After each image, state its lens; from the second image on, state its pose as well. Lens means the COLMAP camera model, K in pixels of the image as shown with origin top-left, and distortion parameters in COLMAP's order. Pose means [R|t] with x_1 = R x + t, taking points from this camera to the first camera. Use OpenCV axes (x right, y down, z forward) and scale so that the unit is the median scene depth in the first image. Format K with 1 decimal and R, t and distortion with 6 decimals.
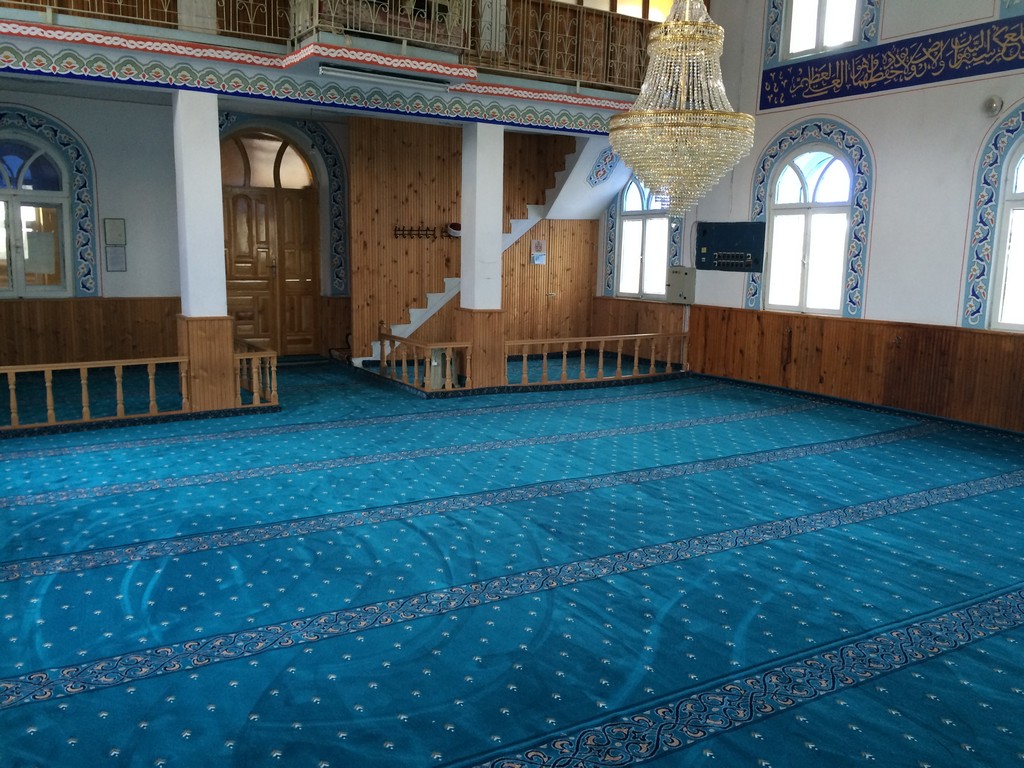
lens RADIAL K [[871.1, 0, 512.0], [0, 871.1, 384.0], [0, 0, 1]] dist [0.075943, -0.101459]
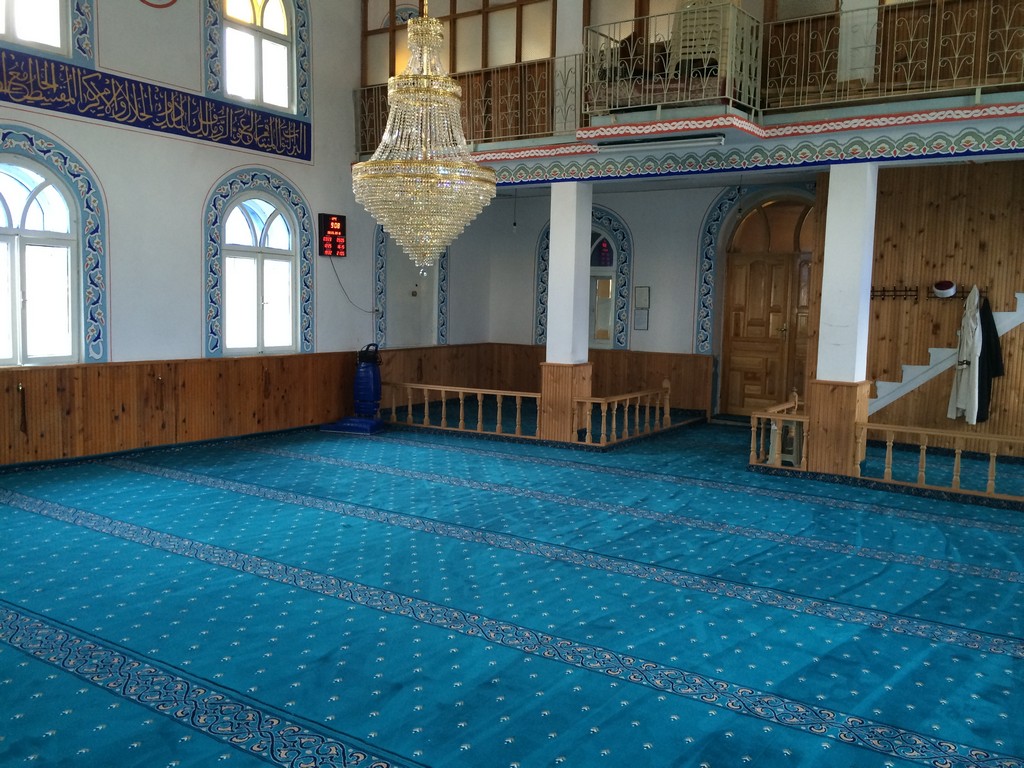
lens RADIAL K [[871.6, 0, 515.0], [0, 871.6, 376.7], [0, 0, 1]] dist [0.067586, -0.079359]
pose [[0.430603, 0.070171, -0.899809, 0.693927], [-0.155100, 0.987895, 0.002818, -0.051212], [0.889115, 0.138347, 0.436274, 0.415162]]
